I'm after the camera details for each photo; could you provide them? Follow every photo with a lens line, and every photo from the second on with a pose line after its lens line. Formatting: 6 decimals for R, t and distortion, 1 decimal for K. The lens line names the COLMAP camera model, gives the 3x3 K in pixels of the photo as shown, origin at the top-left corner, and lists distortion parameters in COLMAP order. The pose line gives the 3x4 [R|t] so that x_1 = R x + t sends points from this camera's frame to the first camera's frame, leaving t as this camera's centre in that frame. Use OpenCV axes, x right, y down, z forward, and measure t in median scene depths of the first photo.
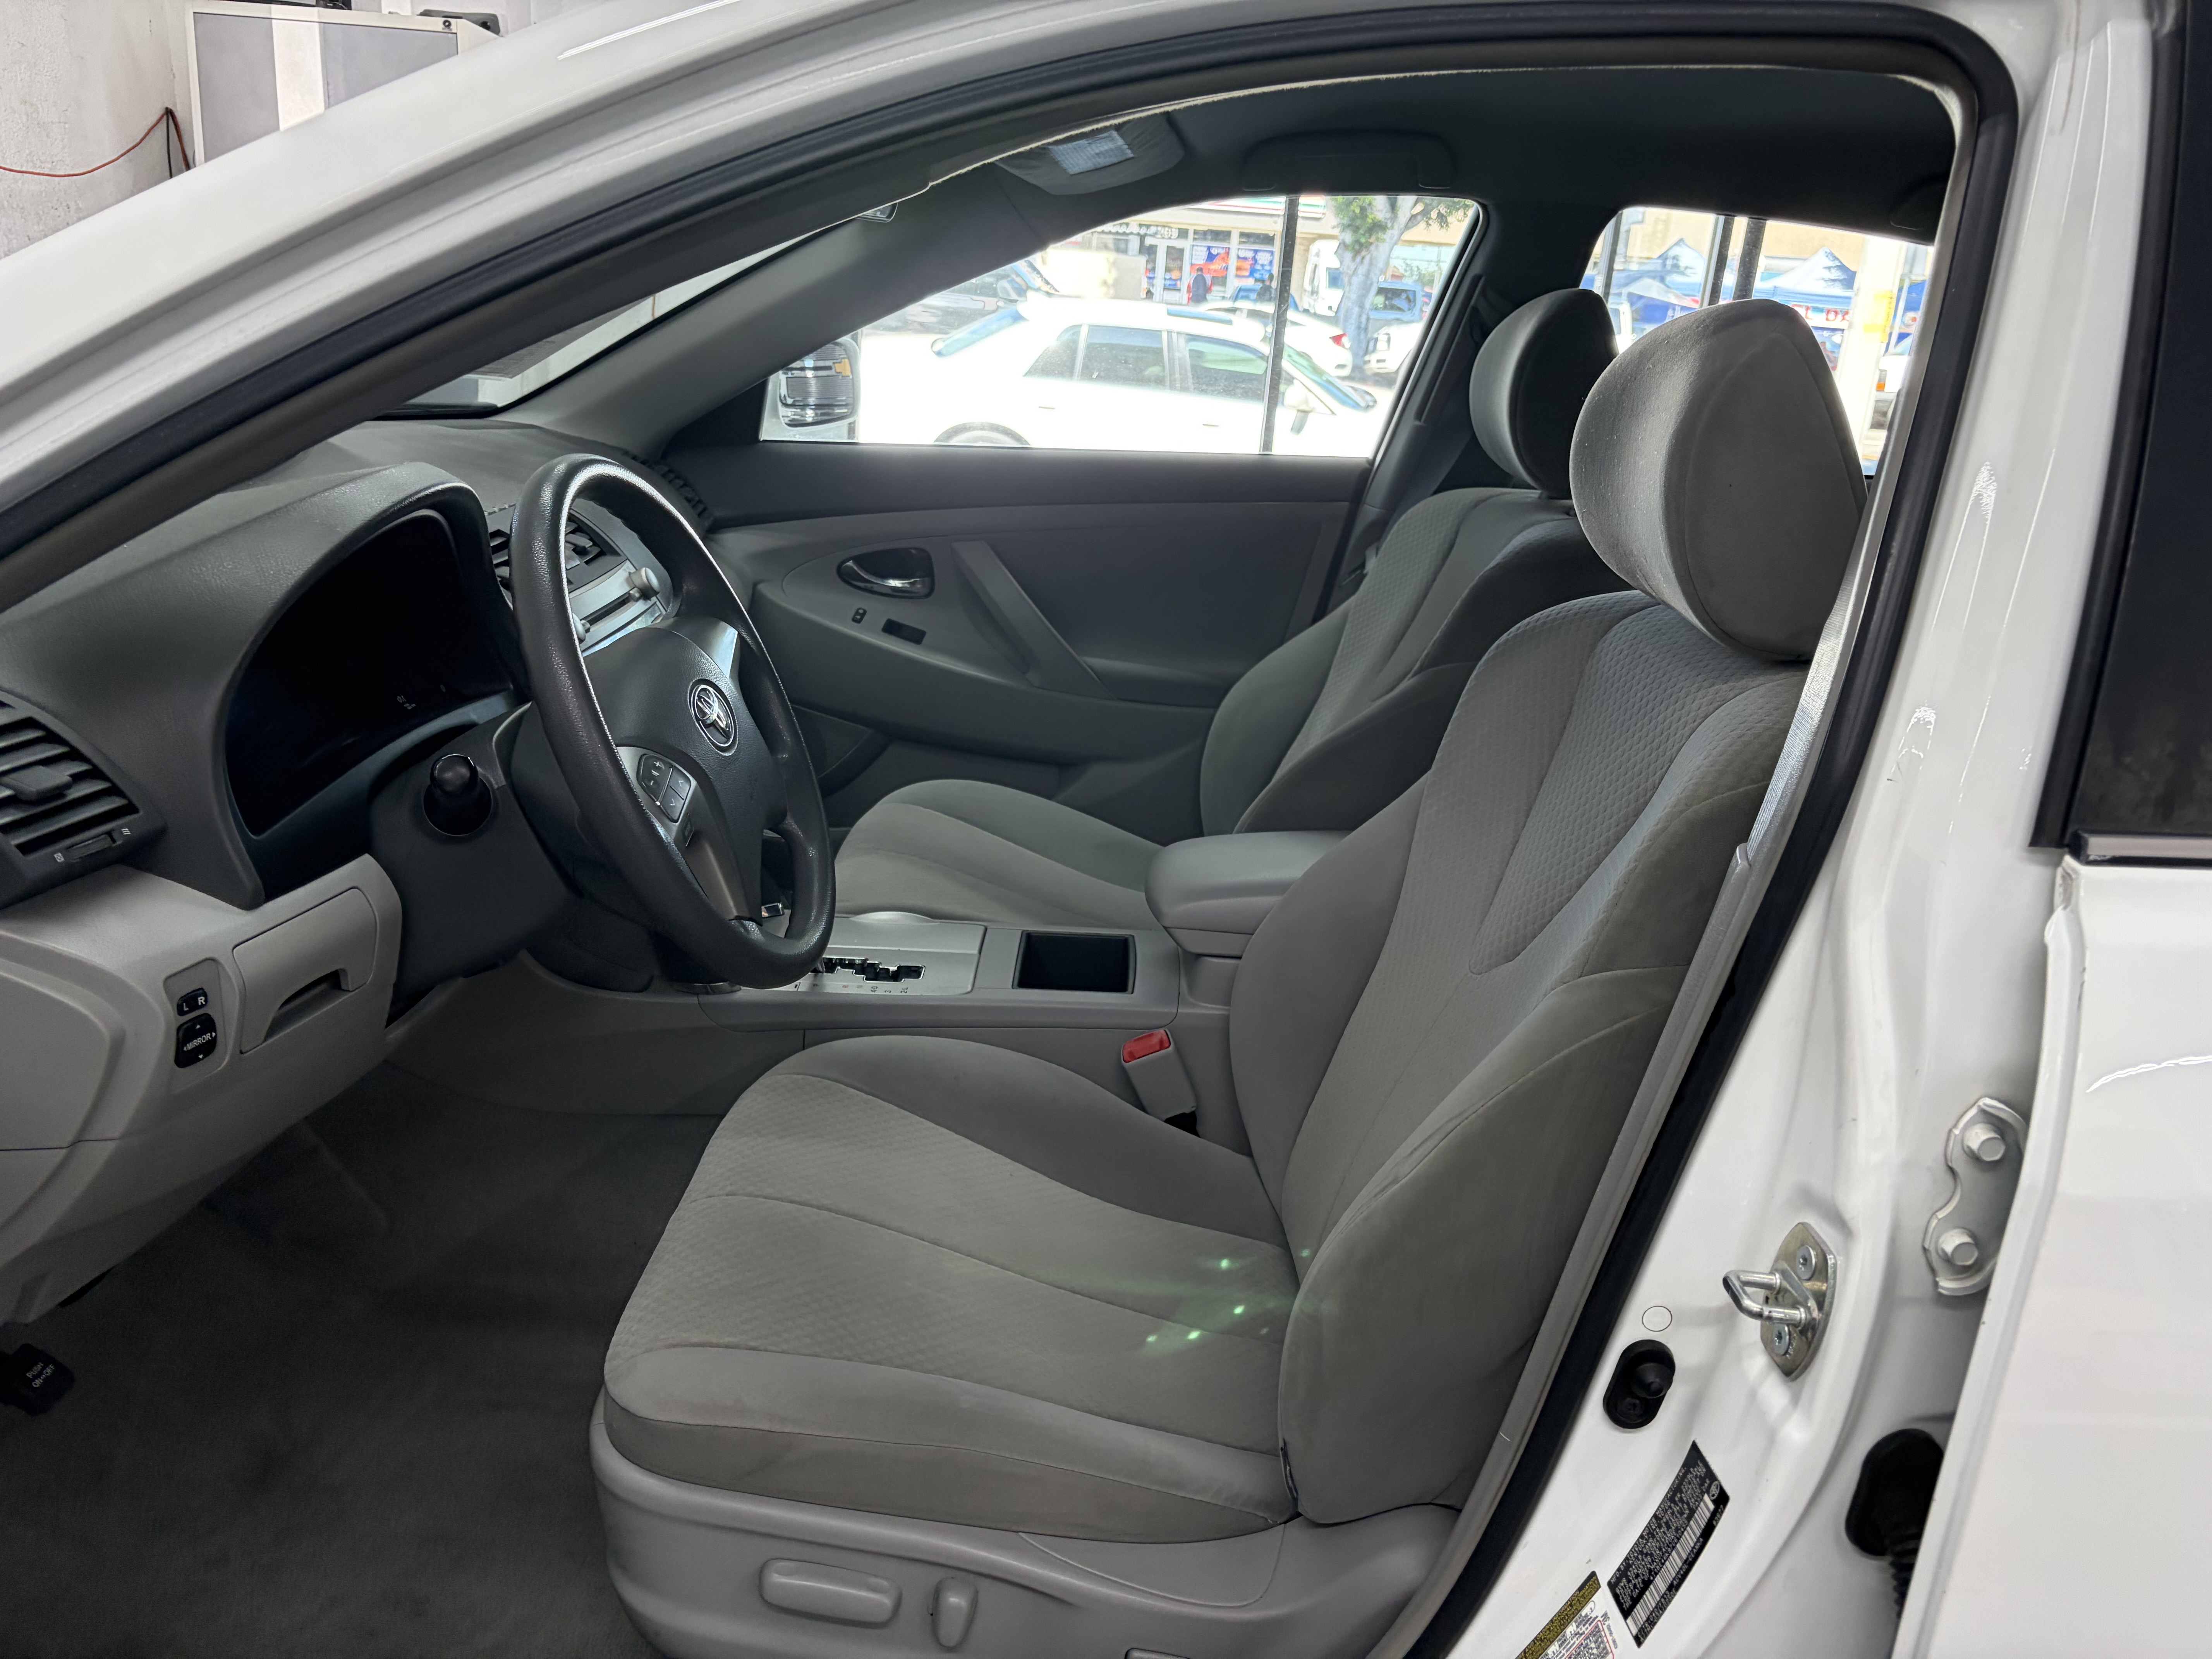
lens RADIAL K [[1691.6, 0, 1090.2], [0, 1691.6, 830.1], [0, 0, 1]] dist [0.038075, -0.040975]
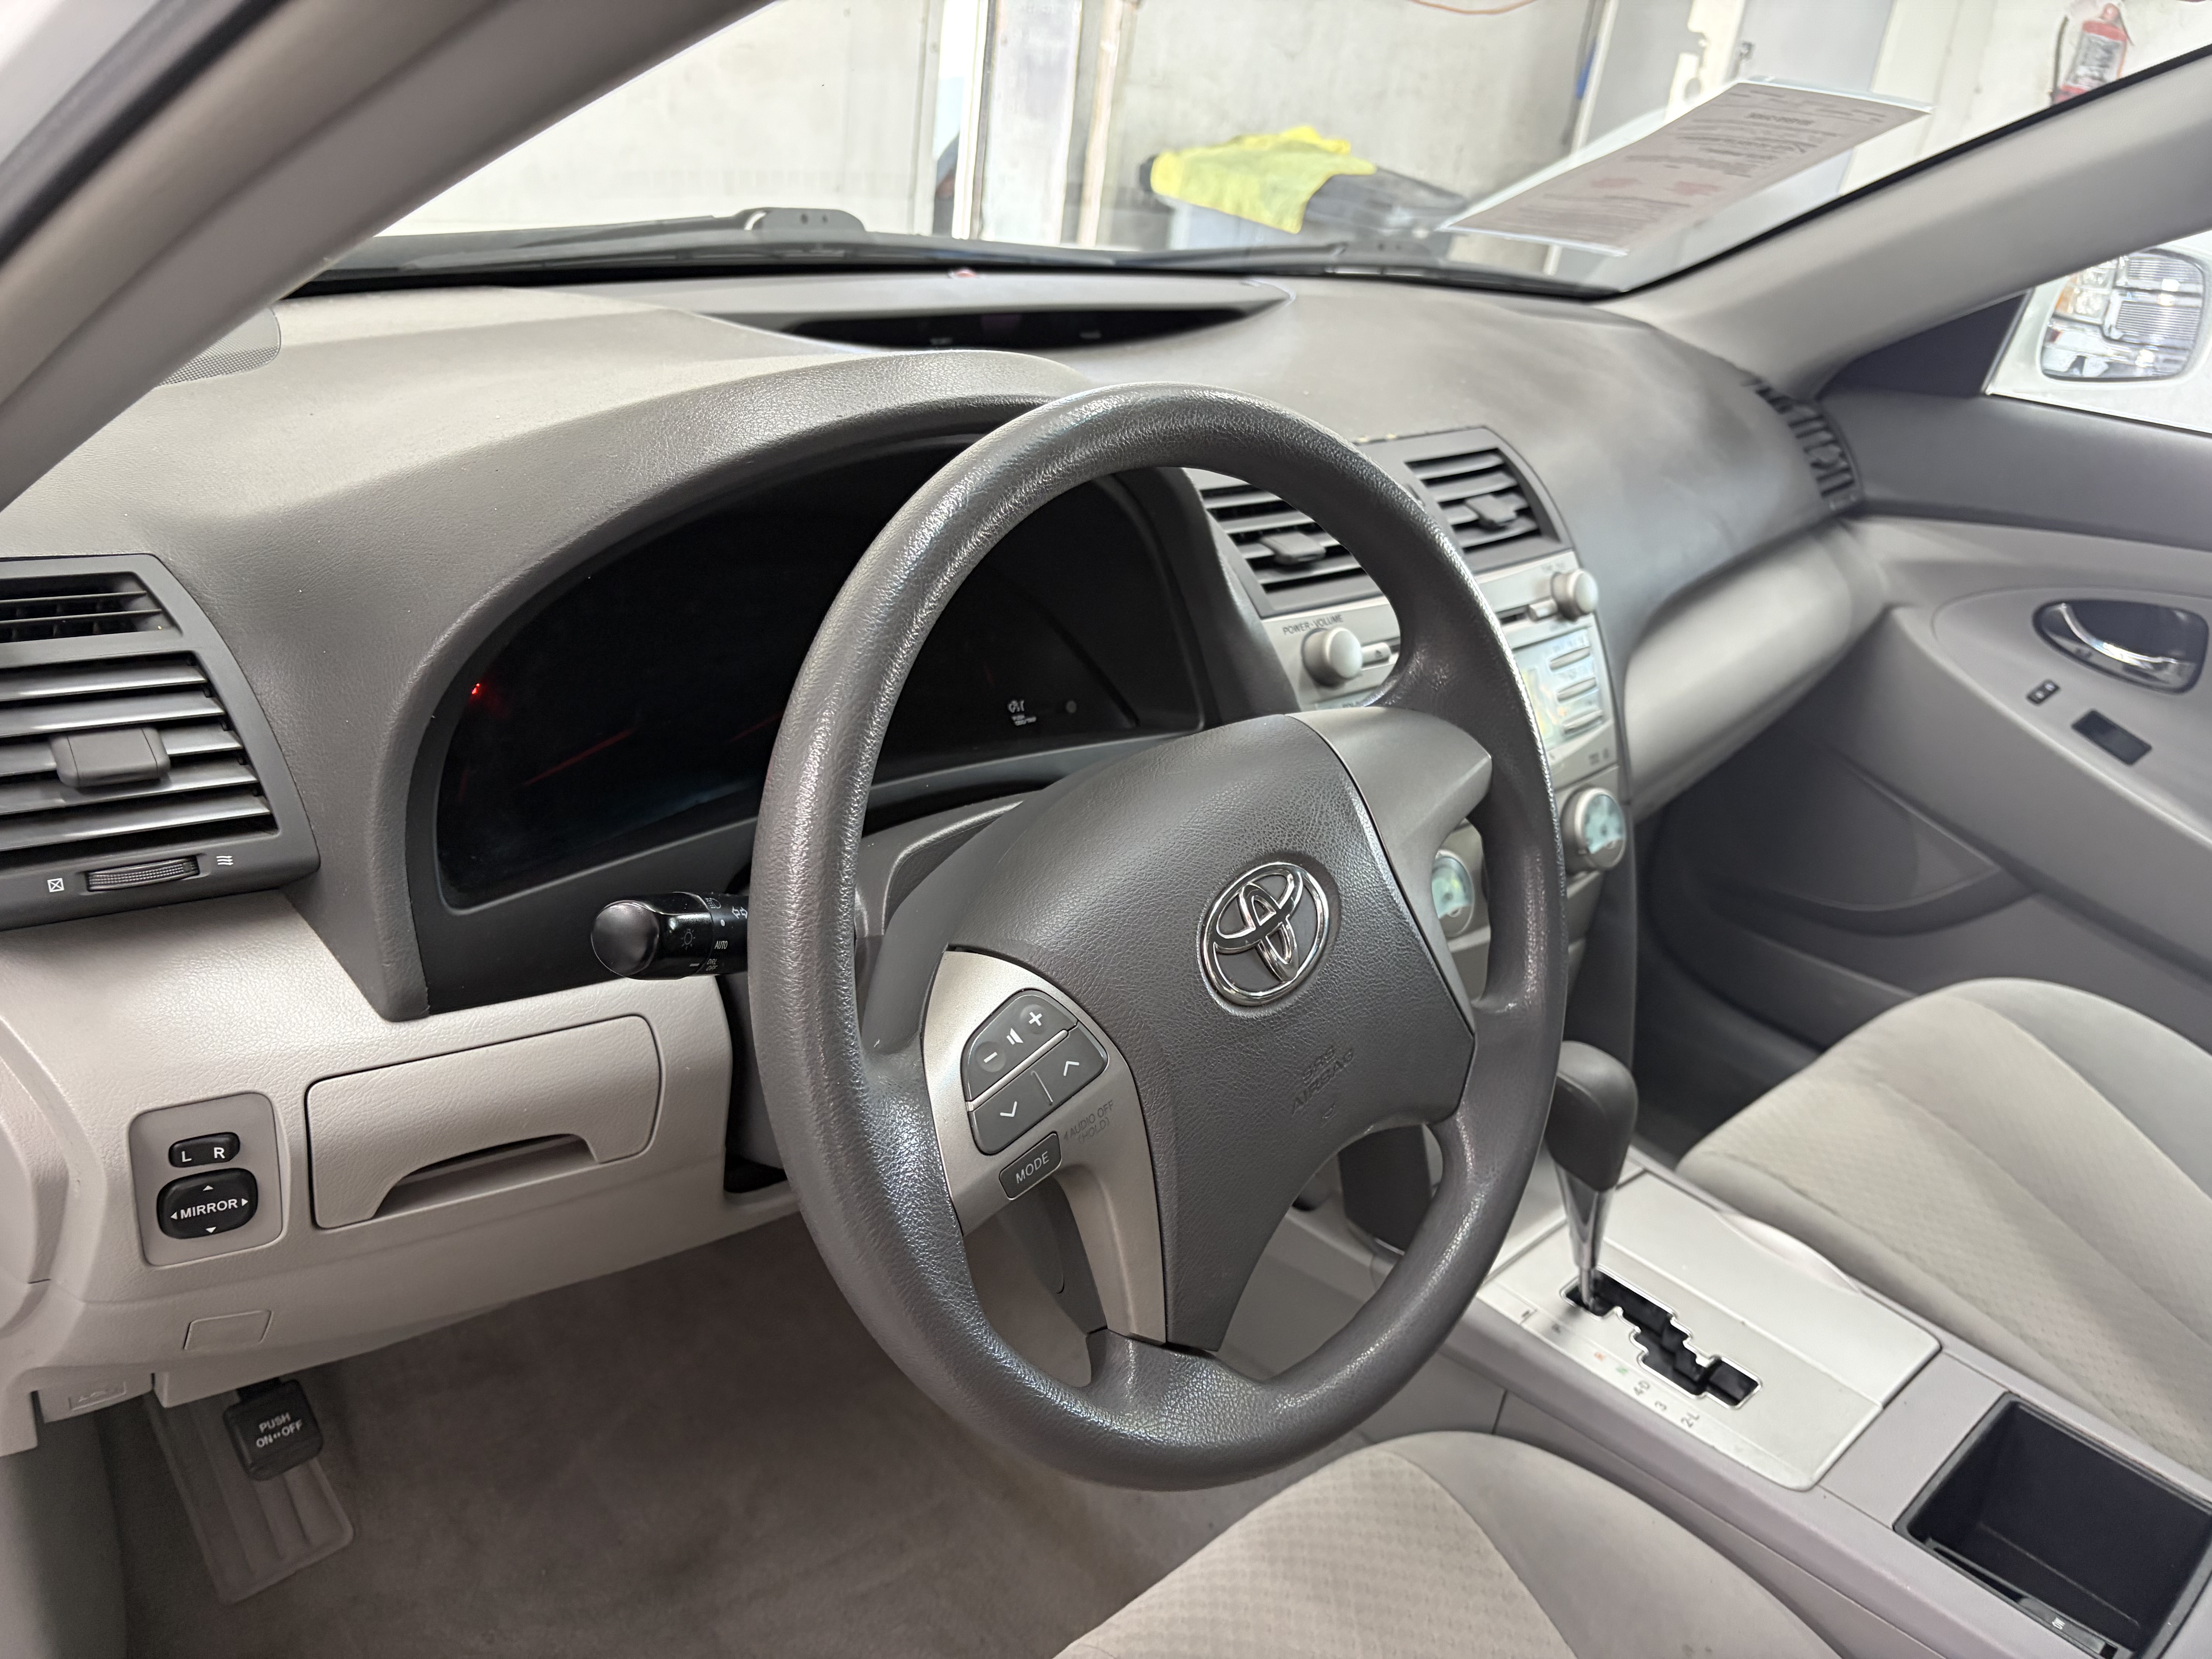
lens RADIAL K [[1680.0, 0, 1114.9], [0, 1680.0, 820.4], [0, 0, 1]] dist [0.031528, -0.022622]
pose [[0.709193, 0.324673, -0.625806, 0.027339], [-0.284047, 0.944002, 0.167860, -0.090257], [0.645262, 0.058713, 0.761702, 0.306403]]
